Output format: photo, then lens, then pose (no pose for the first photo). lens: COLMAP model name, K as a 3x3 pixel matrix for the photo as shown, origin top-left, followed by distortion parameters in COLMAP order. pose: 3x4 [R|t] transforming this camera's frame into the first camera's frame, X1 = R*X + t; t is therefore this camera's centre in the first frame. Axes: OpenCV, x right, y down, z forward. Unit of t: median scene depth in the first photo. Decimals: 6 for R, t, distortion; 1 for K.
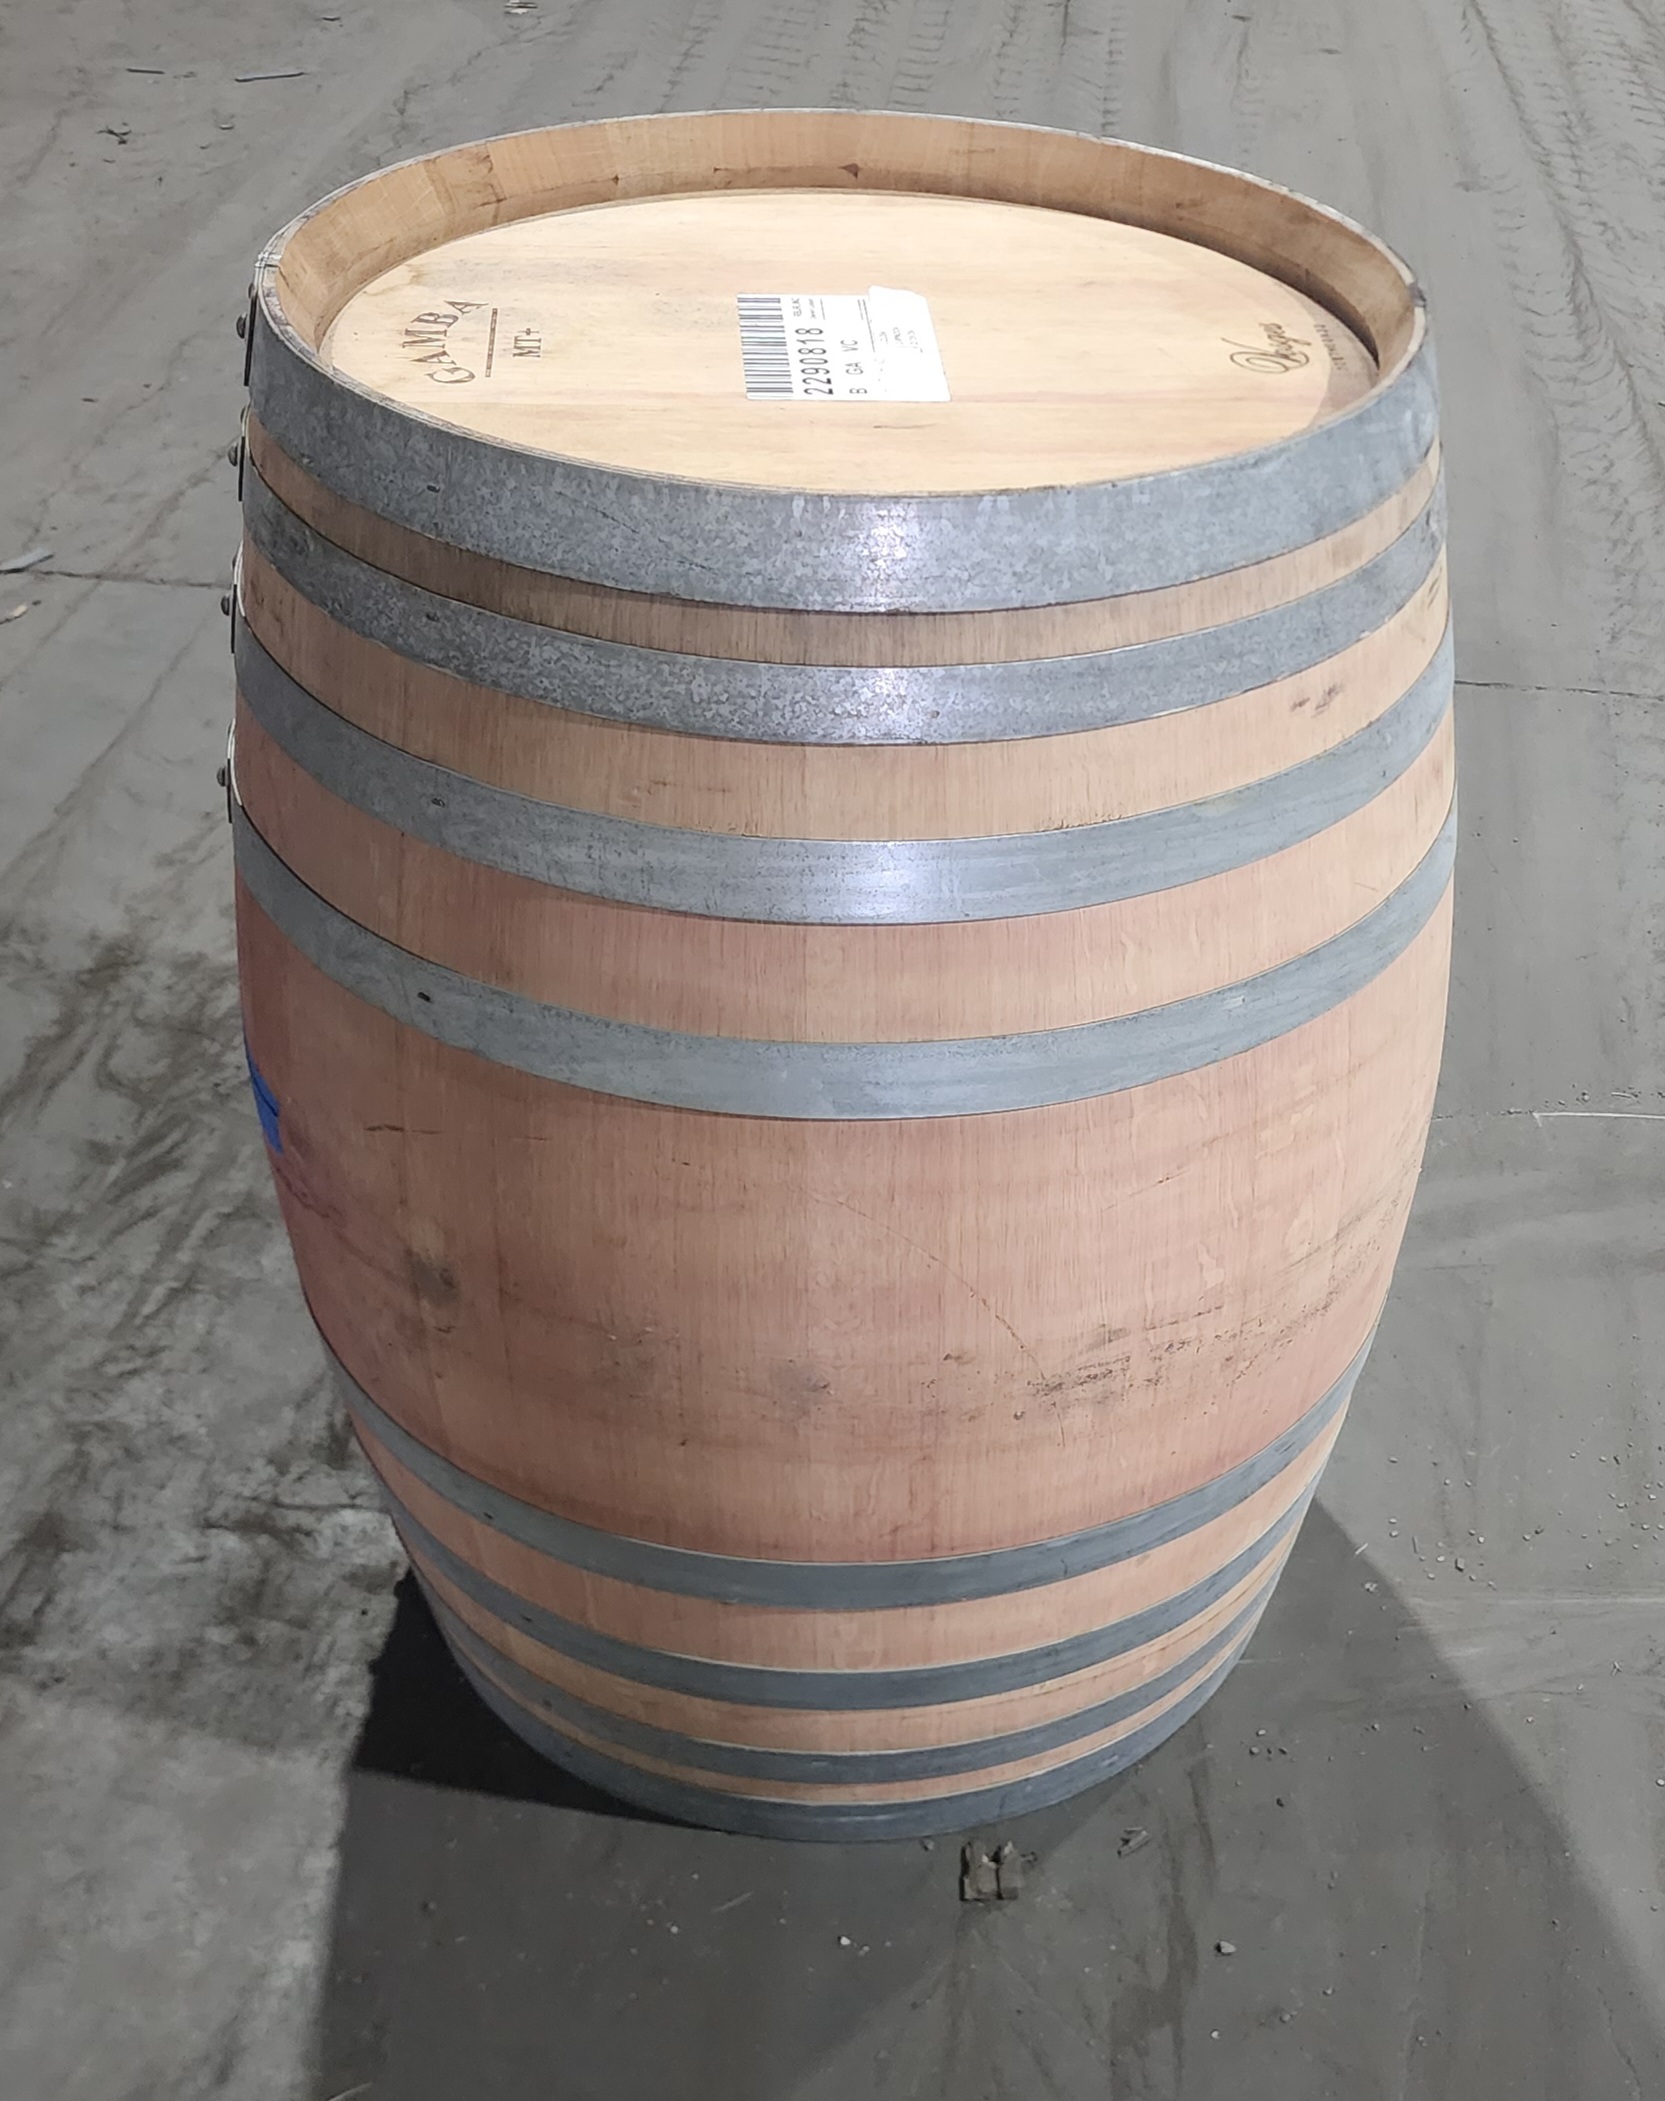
lens RADIAL K [[2556.3, 0, 833.2], [0, 2556.3, 1050.8], [0, 0, 1]] dist [-0.003573, 0.000000]
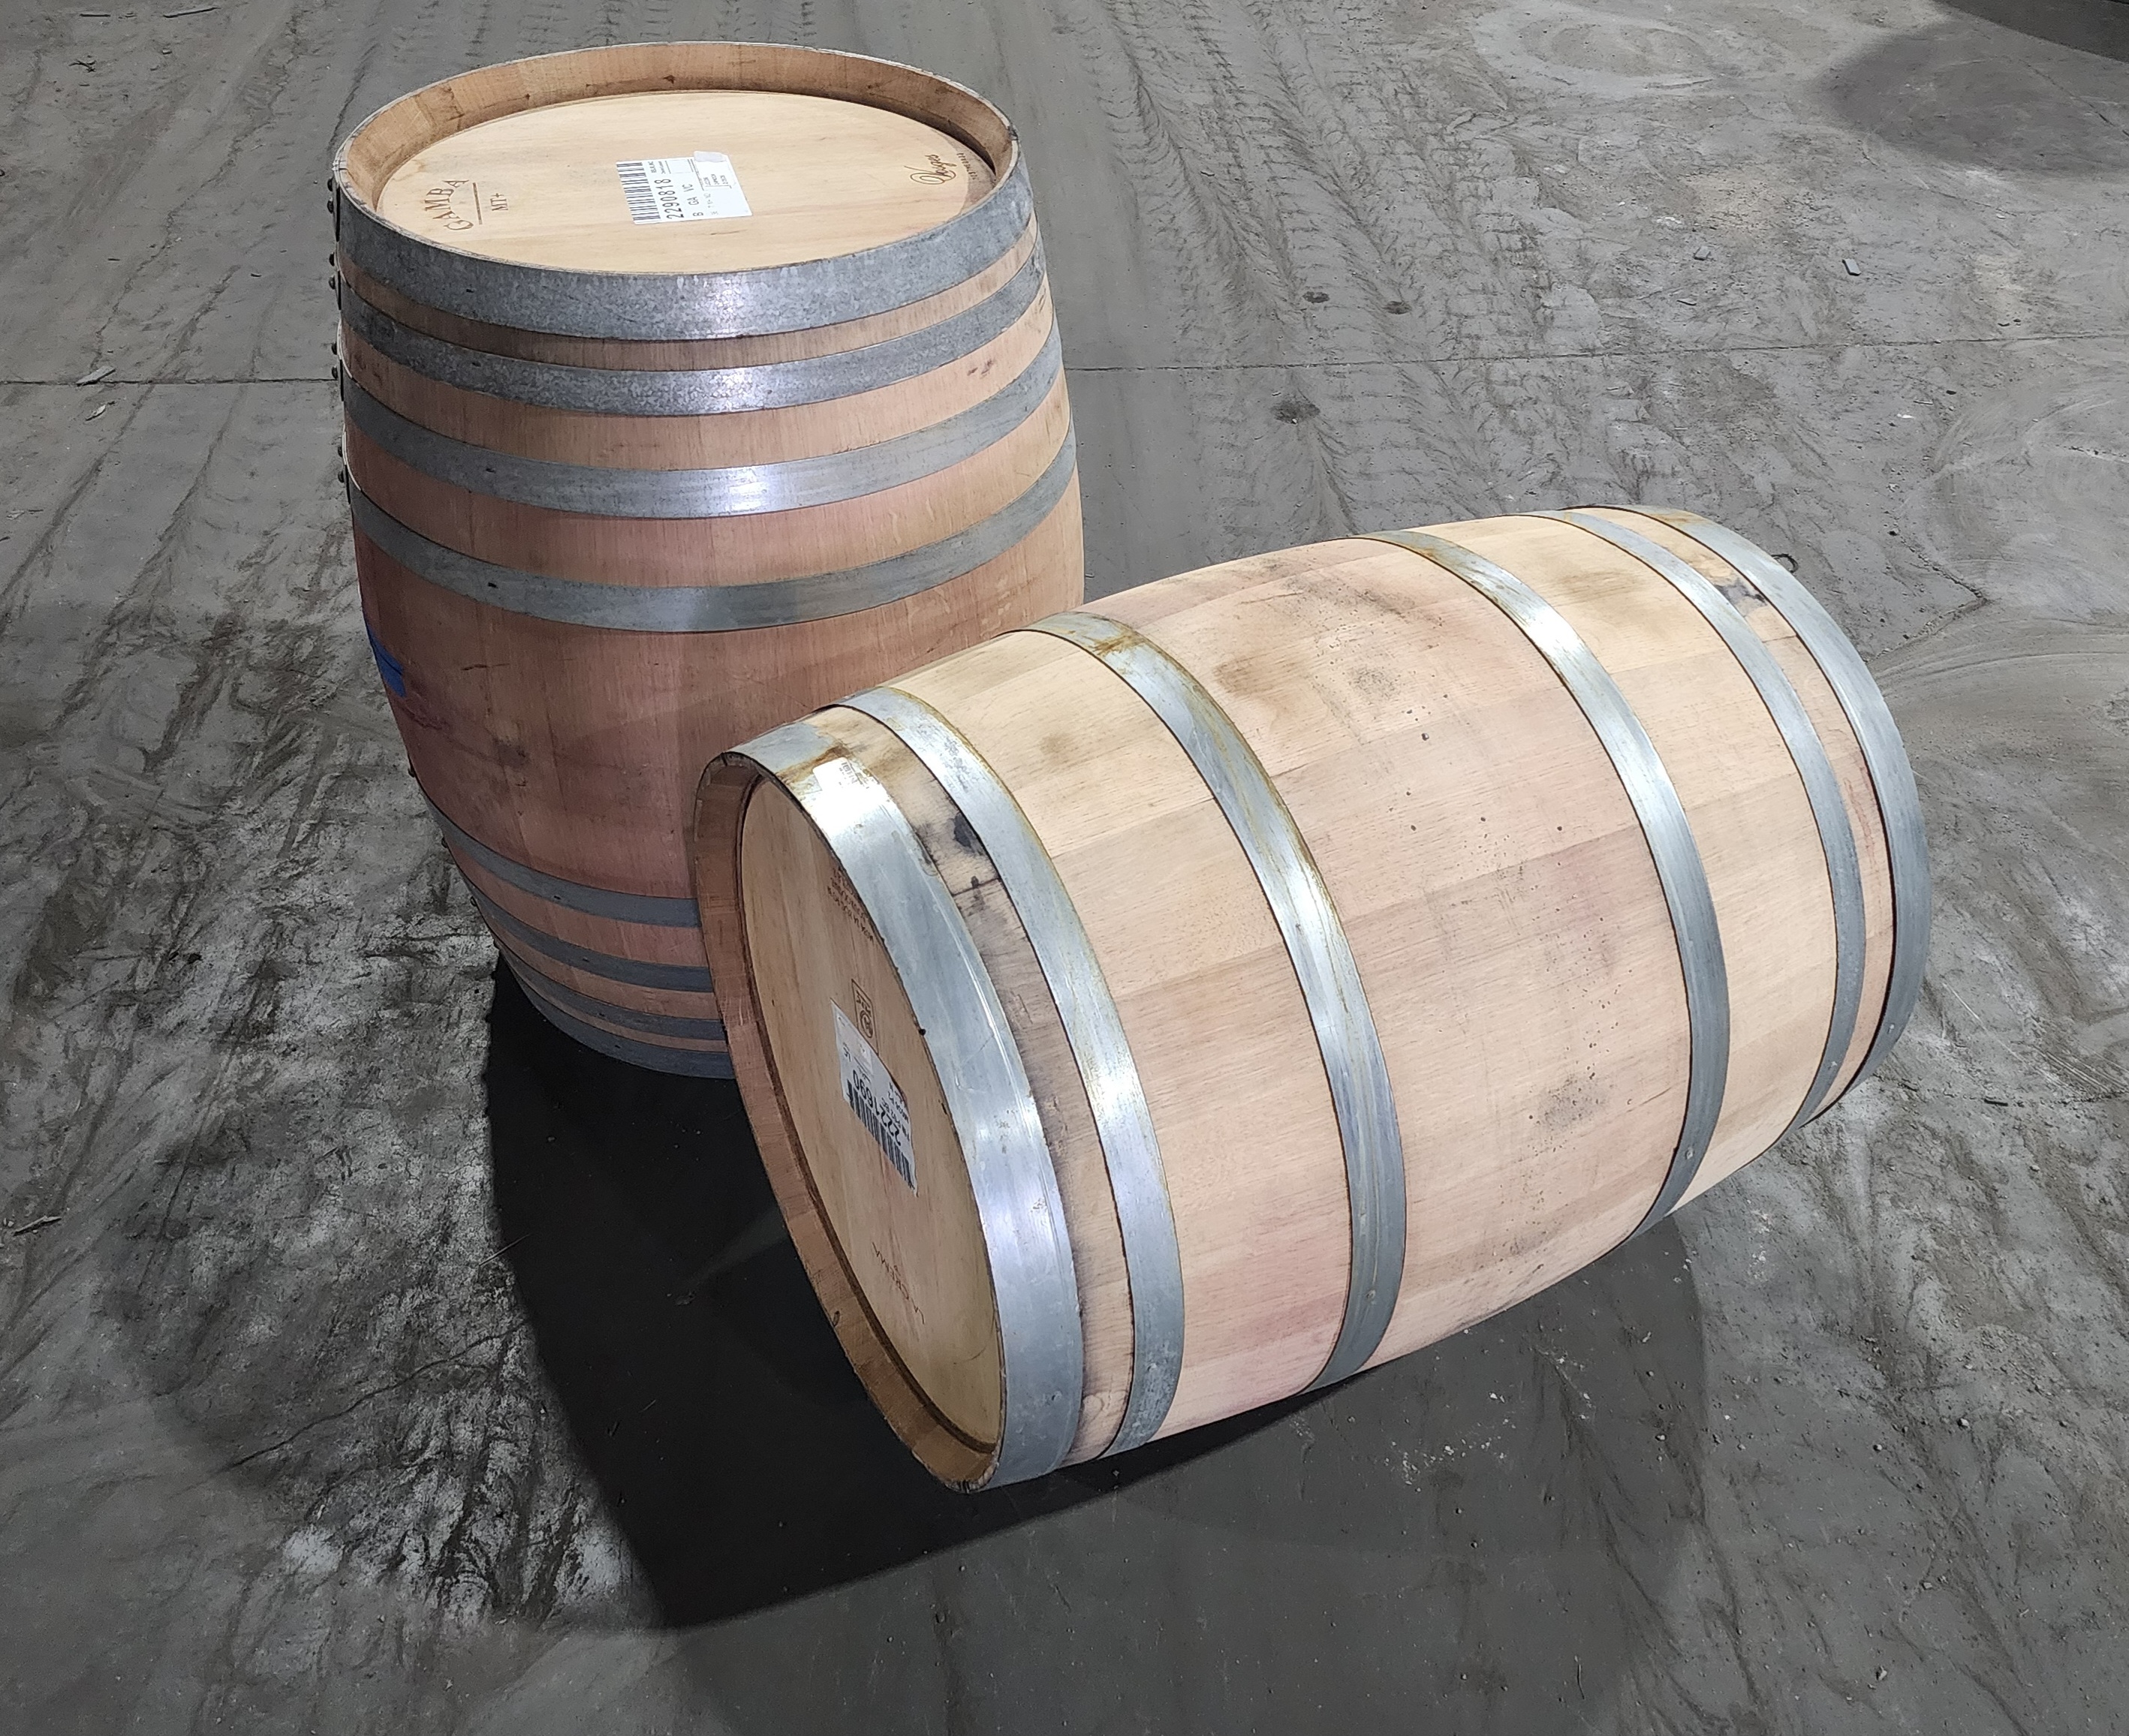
lens RADIAL K [[2467.9, 0, 1063.9], [0, 2467.9, 867.7], [0, 0, 1]] dist [-0.044366, 0.000000]
pose [[0.977268, -0.123516, 0.172308, -0.085330], [0.119620, 0.992276, 0.032852, 0.146716], [-0.175035, -0.011494, 0.984495, -0.646846]]
